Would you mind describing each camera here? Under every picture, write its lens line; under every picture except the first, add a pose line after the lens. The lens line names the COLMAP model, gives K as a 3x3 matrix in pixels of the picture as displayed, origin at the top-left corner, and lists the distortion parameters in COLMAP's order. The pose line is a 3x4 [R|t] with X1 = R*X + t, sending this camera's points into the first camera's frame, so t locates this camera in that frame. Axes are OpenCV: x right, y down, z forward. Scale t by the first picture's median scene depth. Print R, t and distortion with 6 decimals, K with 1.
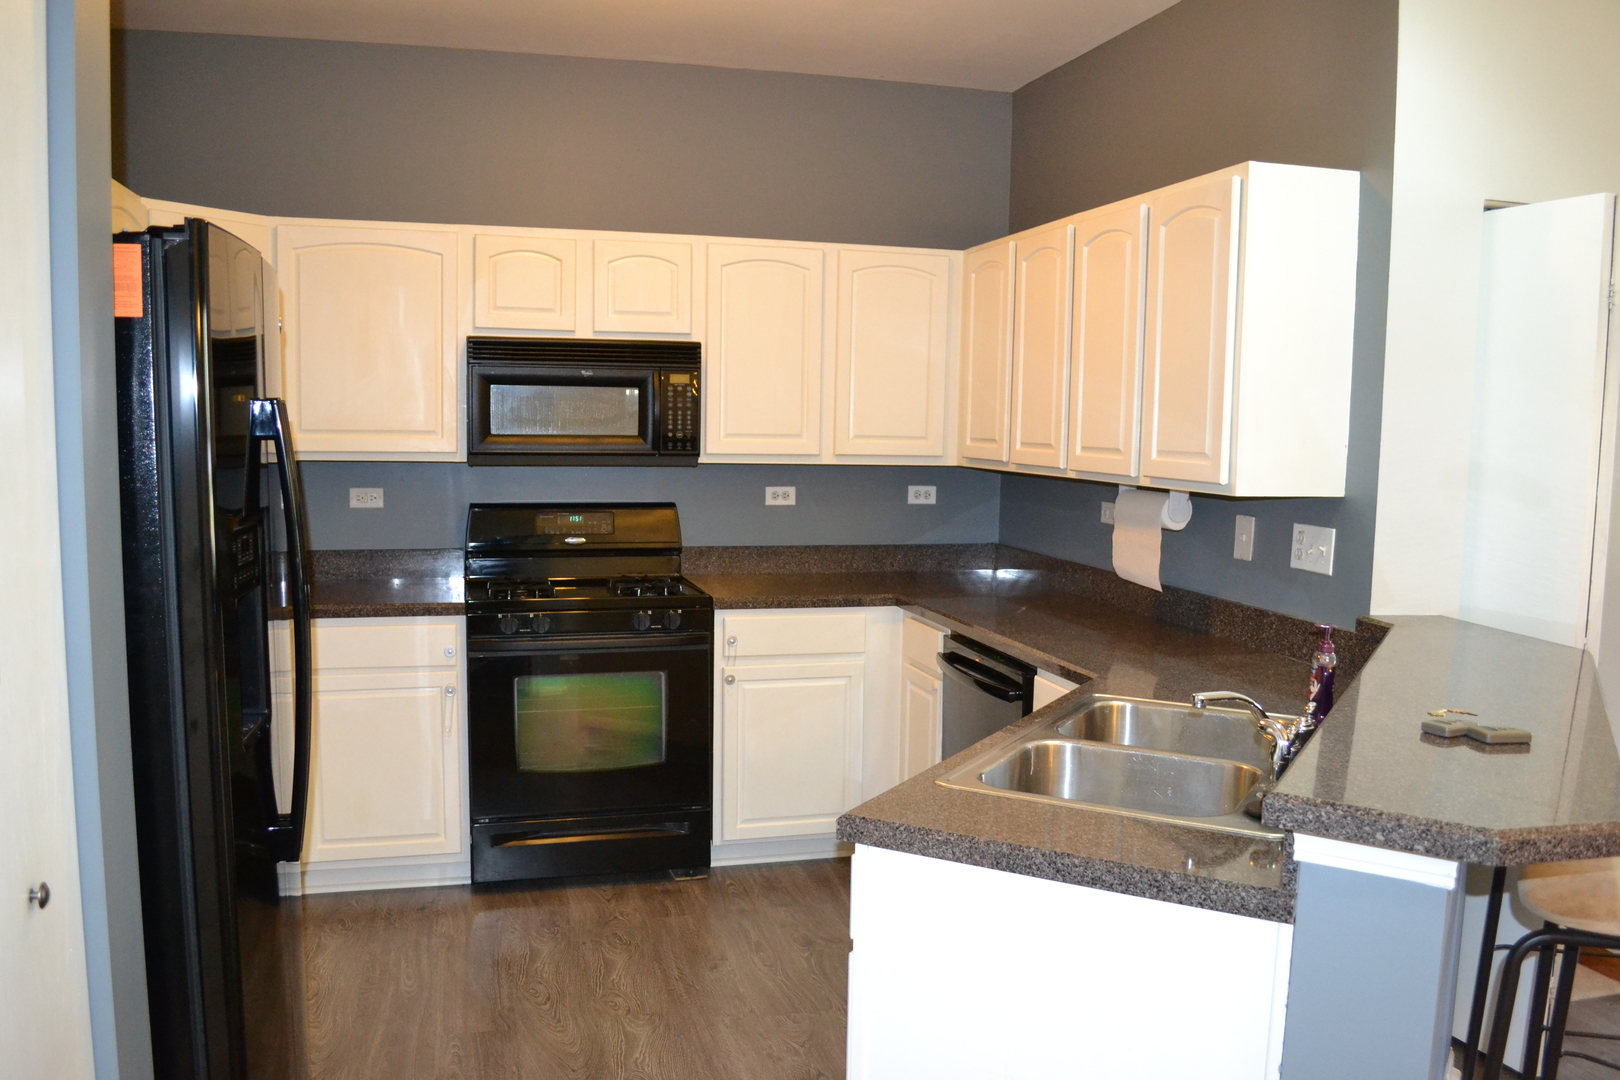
lens RADIAL K [[1284.4, 0, 806.0], [0, 1284.4, 544.9], [0, 0, 1]] dist [-0.087467, 0.016949]
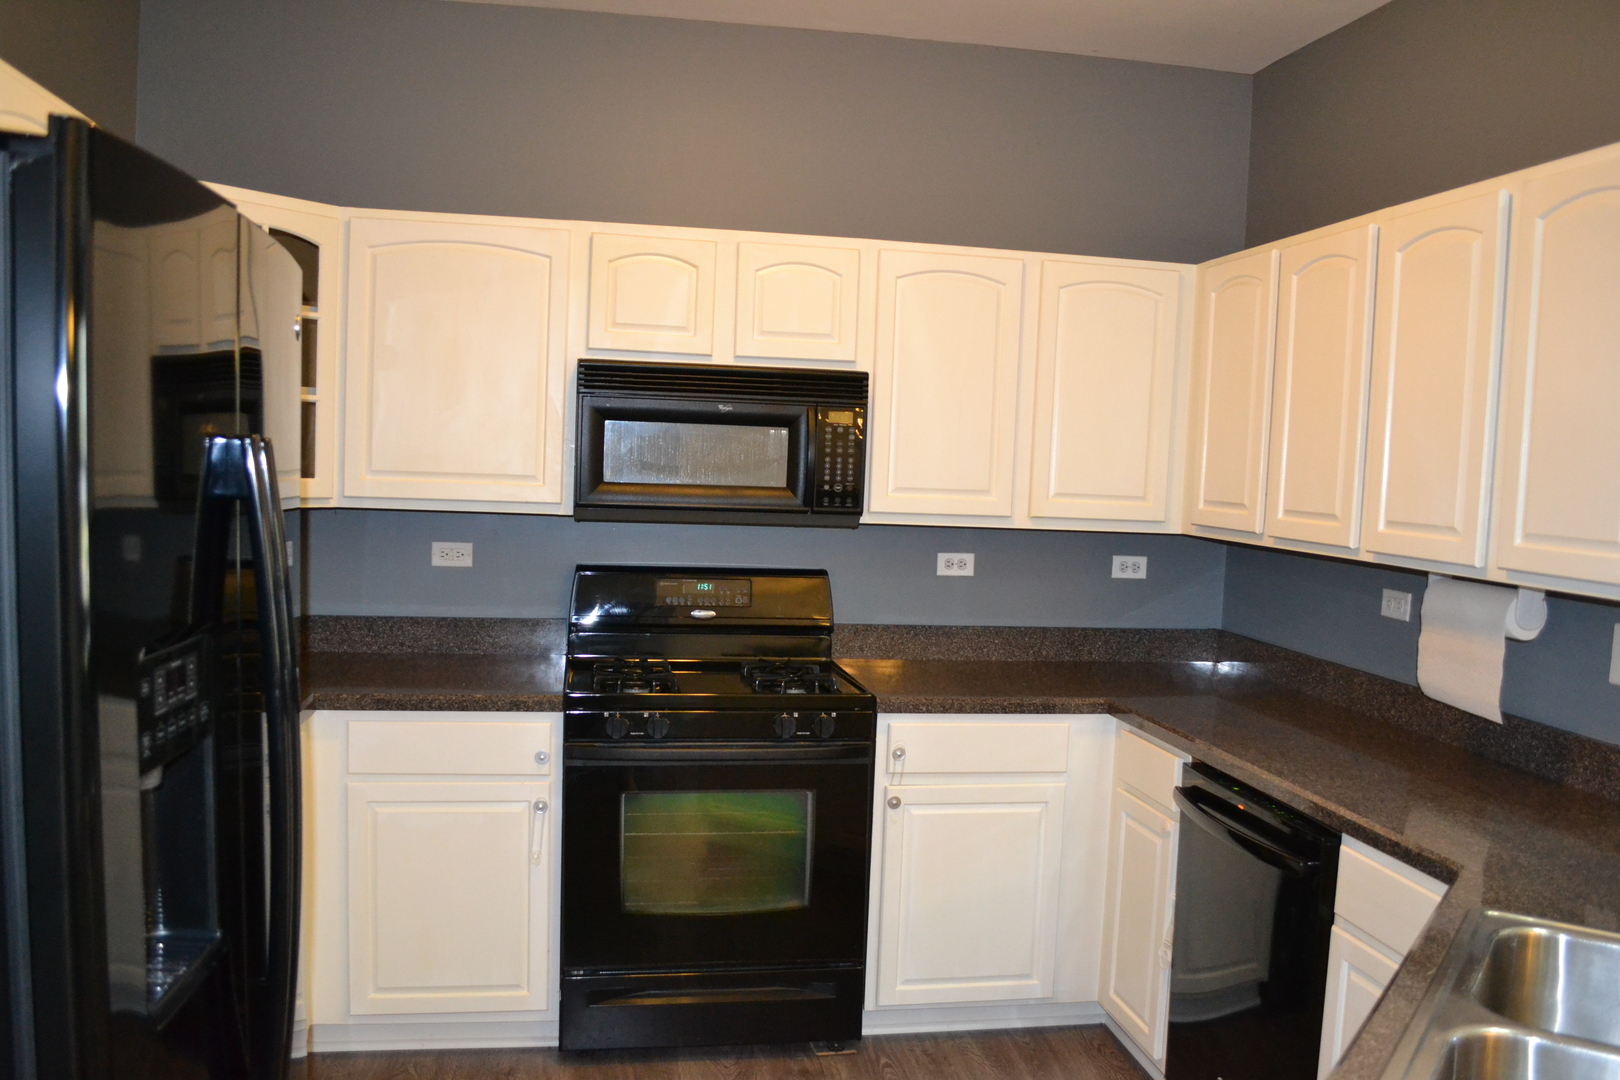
lens RADIAL K [[1284.4, 0, 804.8], [0, 1284.4, 549.1], [0, 0, 1]] dist [-0.087467, 0.016949]
pose [[0.995347, 0.028482, -0.092050, -0.046292], [-0.031049, 0.999164, -0.026577, -0.027051], [0.091216, 0.029312, 0.995400, 0.214014]]
